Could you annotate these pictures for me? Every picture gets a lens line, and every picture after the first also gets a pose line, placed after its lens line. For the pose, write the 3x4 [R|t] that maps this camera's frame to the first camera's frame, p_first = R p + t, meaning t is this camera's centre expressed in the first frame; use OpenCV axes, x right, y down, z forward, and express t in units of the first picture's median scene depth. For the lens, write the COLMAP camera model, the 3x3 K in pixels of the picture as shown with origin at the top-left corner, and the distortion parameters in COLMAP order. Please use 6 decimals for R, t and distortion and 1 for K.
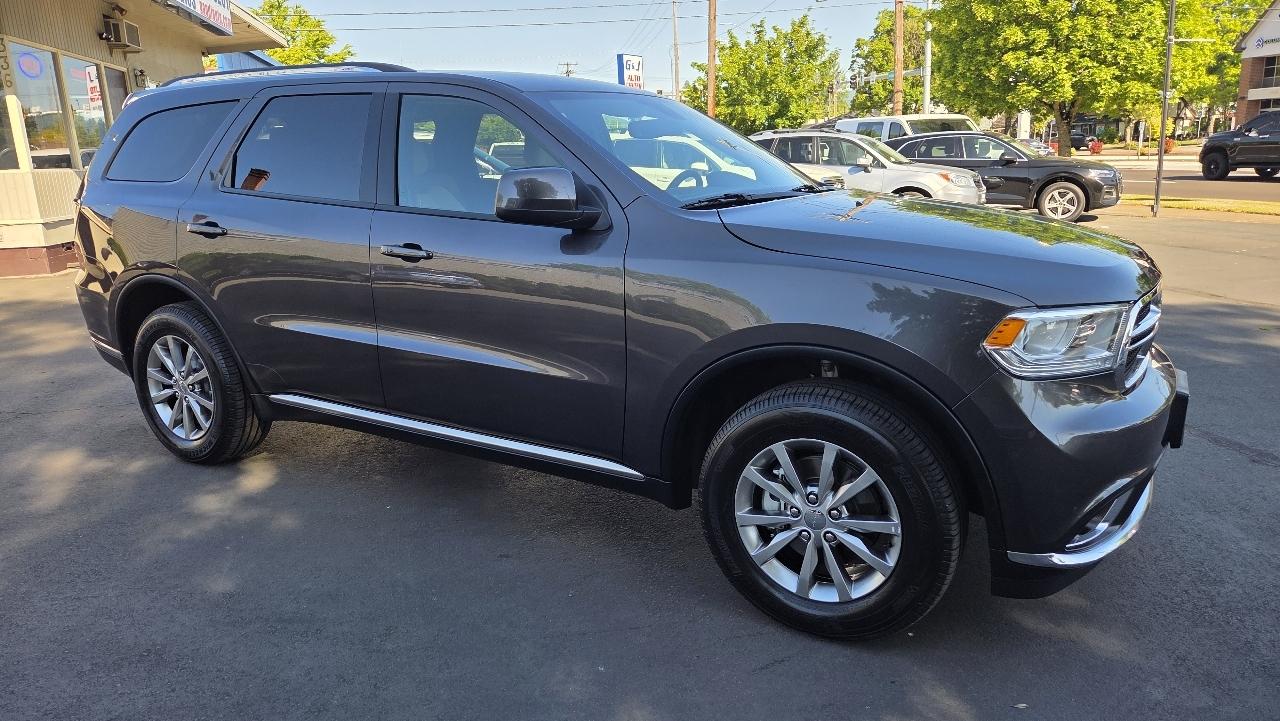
lens RADIAL K [[843.0, 0, 626.7], [0, 843.0, 362.7], [0, 0, 1]] dist [0.060650, -0.049364]
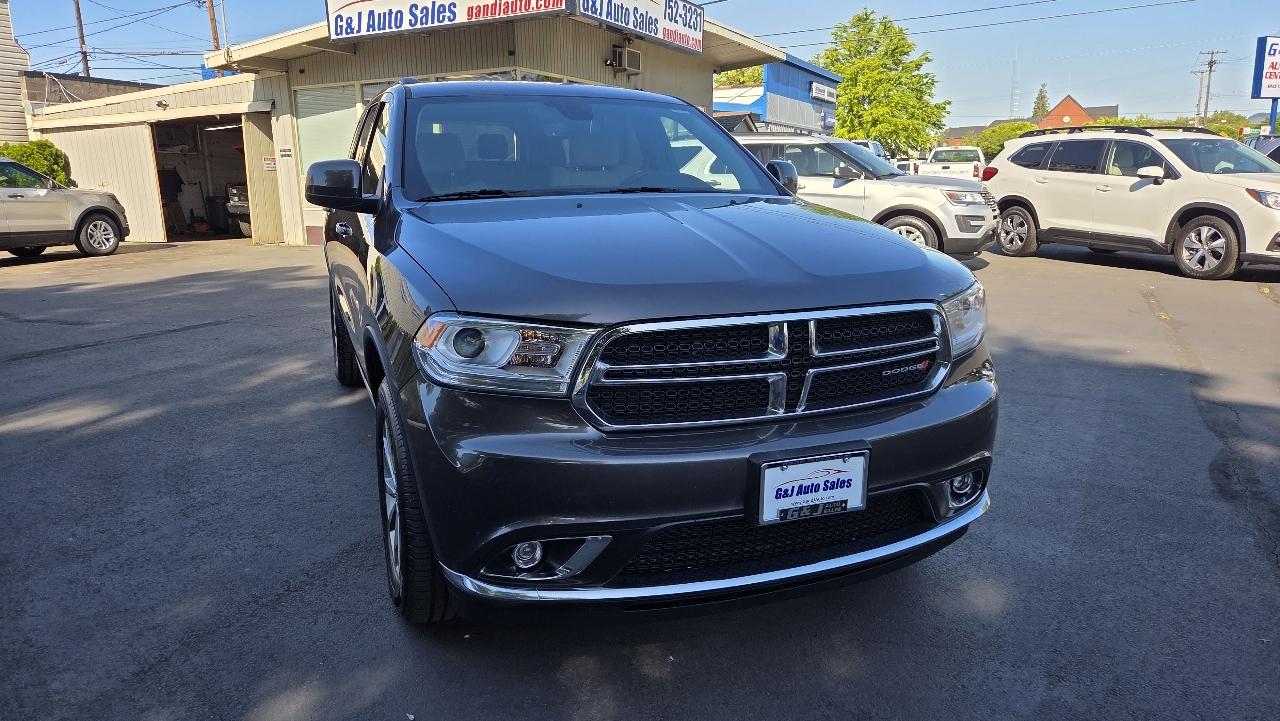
lens RADIAL K [[843.0, 0, 626.9], [0, 843.0, 364.1], [0, 0, 1]] dist [0.060650, -0.049364]
pose [[0.792633, 0.153023, -0.590184, 0.060286], [-0.156324, 0.986640, 0.045868, -0.004056], [0.589319, 0.055904, 0.805964, 0.017455]]
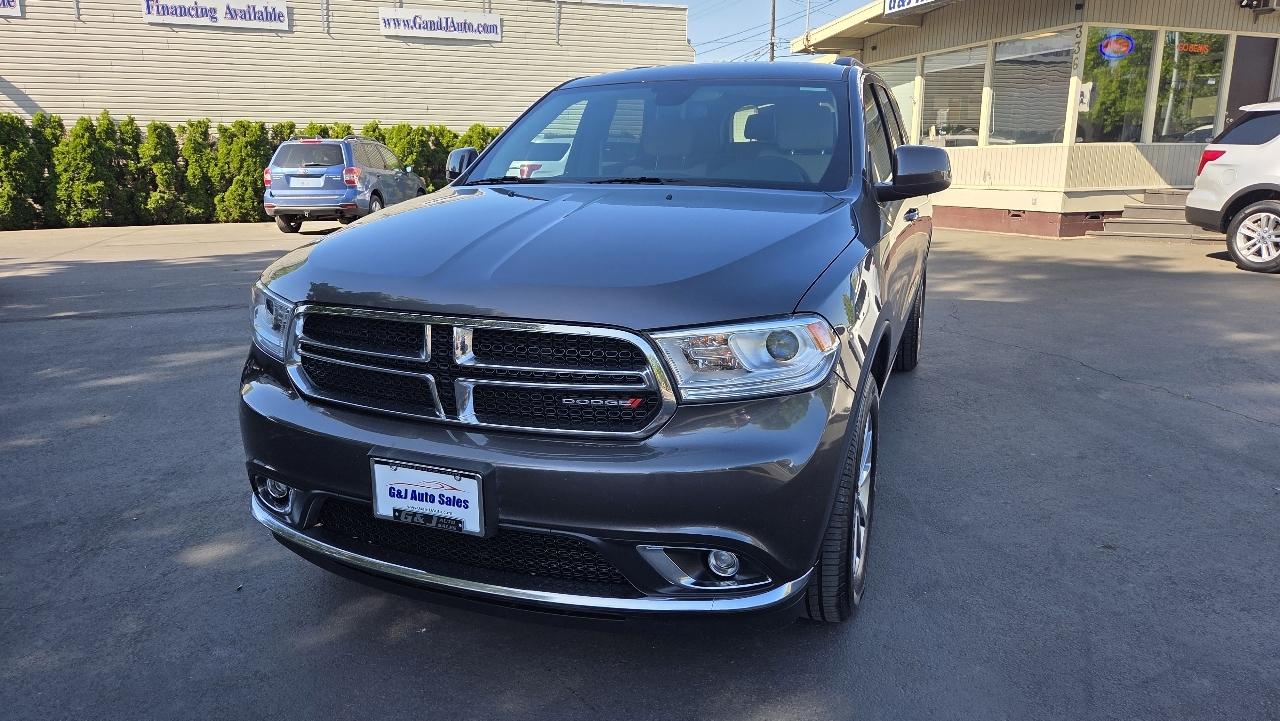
lens RADIAL K [[843.0, 0, 632.8], [0, 843.0, 364.6], [0, 0, 1]] dist [0.060650, -0.049364]
pose [[0.176603, 0.265711, -0.947739, 0.085970], [-0.232459, 0.946894, 0.222157, -0.016637], [0.956438, 0.181077, 0.228991, 0.062097]]
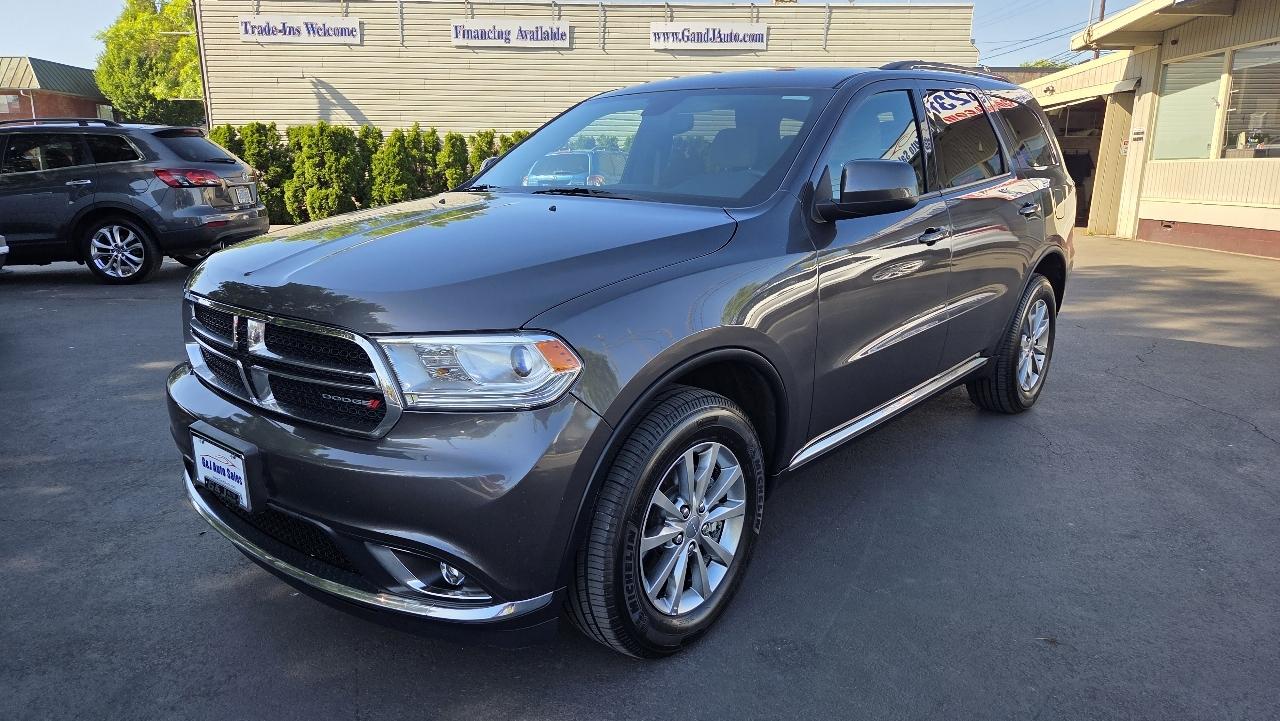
lens RADIAL K [[843.0, 0, 637.0], [0, 843.0, 366.9], [0, 0, 1]] dist [0.060650, -0.049364]
pose [[-0.160187, 0.260745, -0.952025, 0.085567], [-0.232585, 0.927353, 0.293123, -0.023836], [0.959294, 0.268381, -0.087905, 0.090860]]
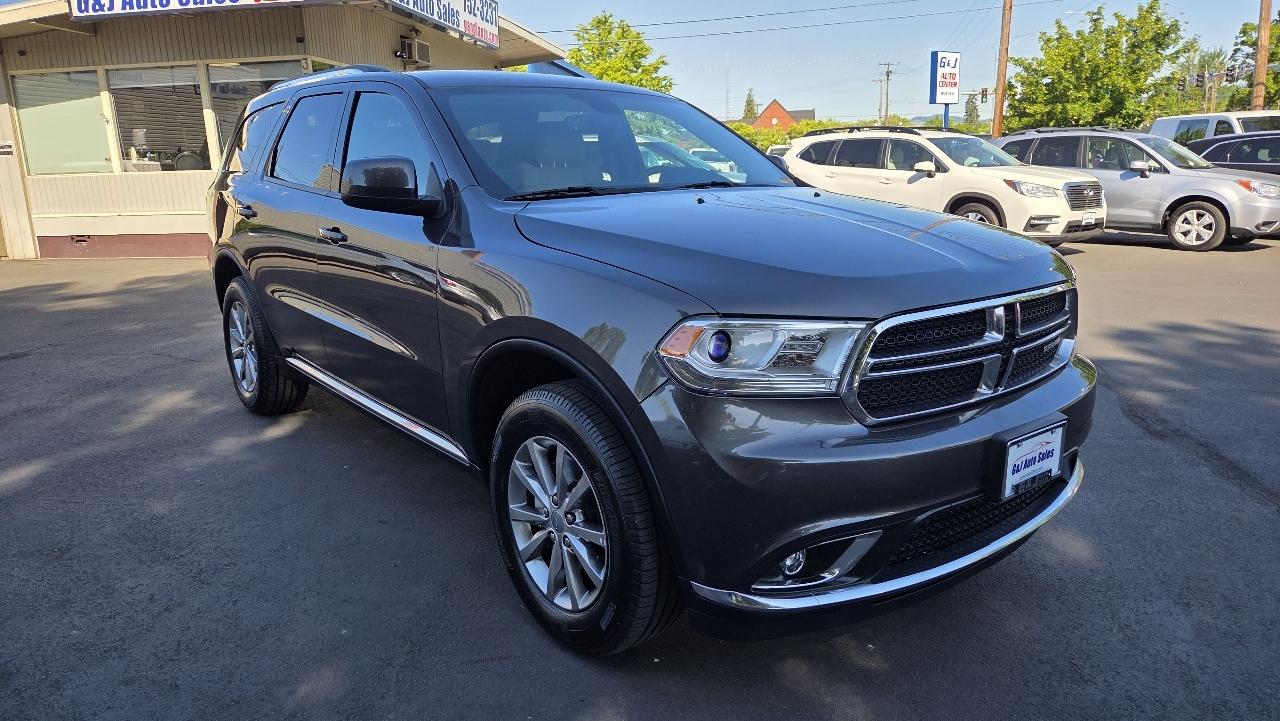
lens RADIAL K [[843.0, 0, 633.9], [0, 843.0, 361.8], [0, 0, 1]] dist [0.060650, -0.049364]
pose [[0.938778, 0.086571, -0.333468, 0.035222], [-0.088416, 0.996037, 0.009670, -0.000826], [0.332983, 0.020406, 0.942712, 0.006551]]
